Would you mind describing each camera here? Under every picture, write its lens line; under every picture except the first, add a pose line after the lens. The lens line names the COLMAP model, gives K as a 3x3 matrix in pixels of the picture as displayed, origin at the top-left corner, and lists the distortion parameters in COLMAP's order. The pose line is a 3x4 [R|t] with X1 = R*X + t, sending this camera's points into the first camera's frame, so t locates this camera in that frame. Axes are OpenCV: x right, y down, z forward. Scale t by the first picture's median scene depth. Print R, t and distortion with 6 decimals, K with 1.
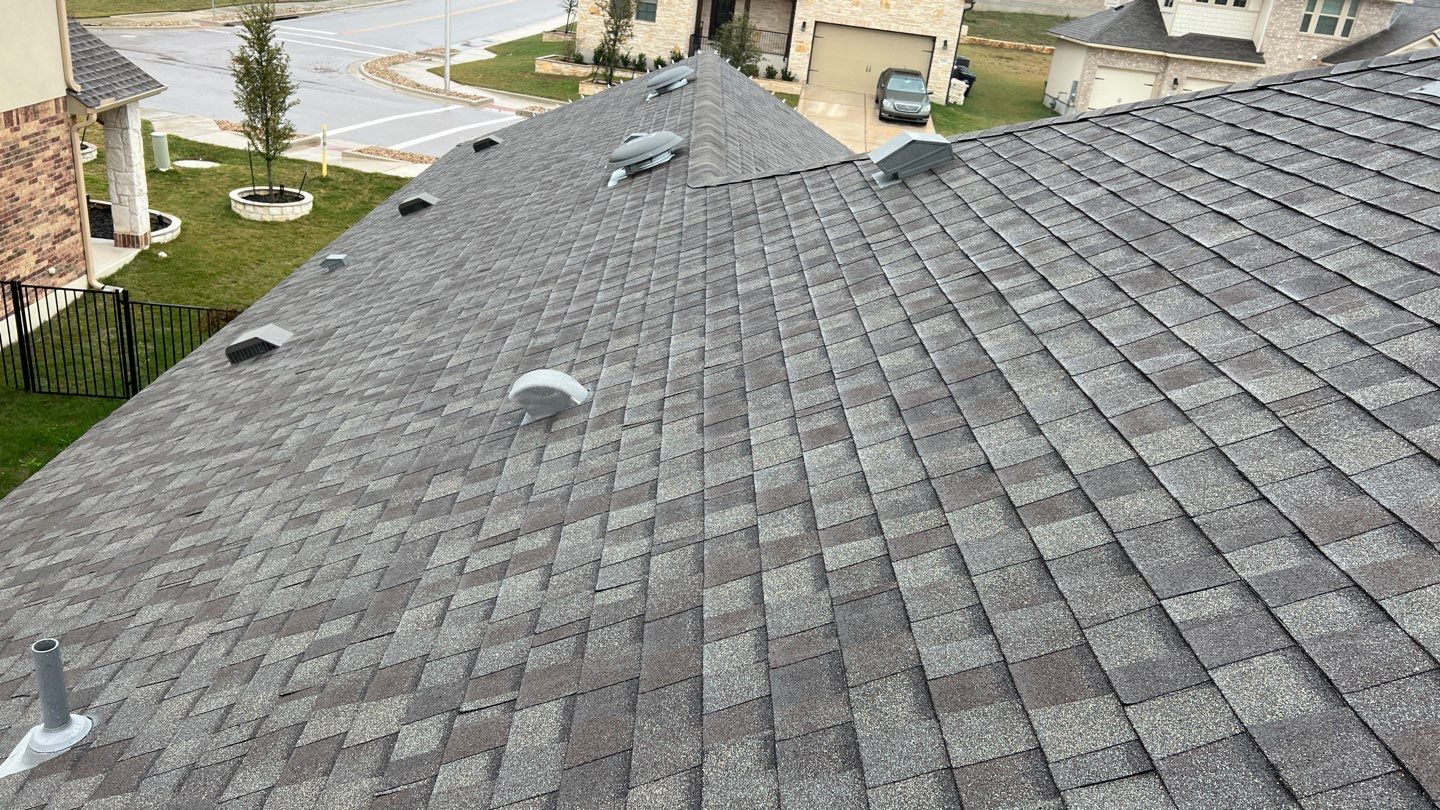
lens RADIAL K [[1084.3, 0, 713.8], [0, 1084.3, 405.7], [0, 0, 1]] dist [0.050174, -0.046466]
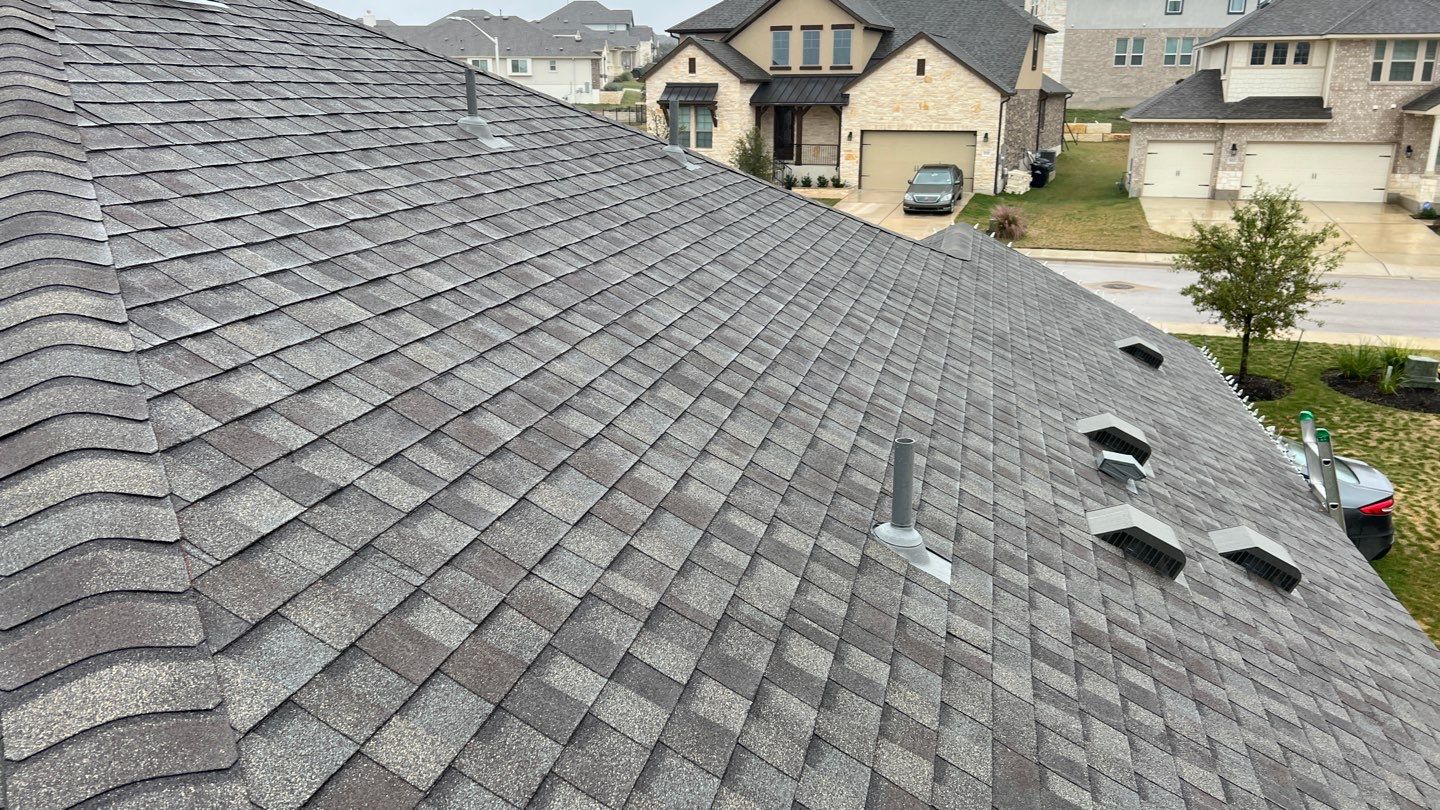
lens RADIAL K [[1084.3, 0, 715.6], [0, 1084.3, 409.6], [0, 0, 1]] dist [0.050174, -0.046466]
pose [[0.961255, -0.043712, -0.272173, 0.270939], [0.010561, 0.992462, -0.122094, 0.048485], [0.275459, 0.114489, 0.954471, -0.010621]]
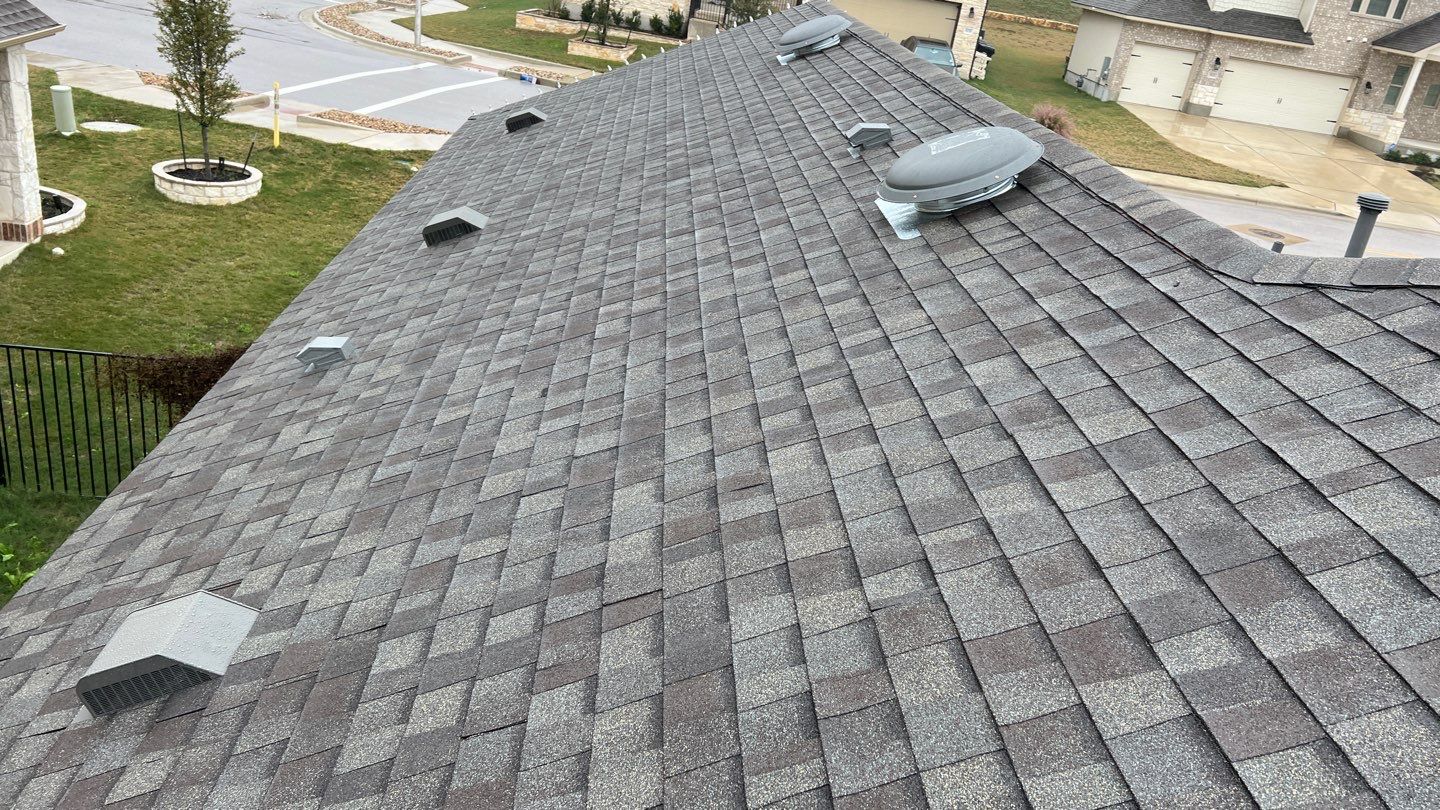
lens RADIAL K [[1084.3, 0, 733.1], [0, 1084.3, 401.6], [0, 0, 1]] dist [0.050174, -0.046466]
pose [[0.997995, 0.012050, 0.062130, -0.044592], [-0.013583, 0.999612, 0.024317, -0.030417], [-0.061813, -0.025112, 0.997772, 0.111692]]
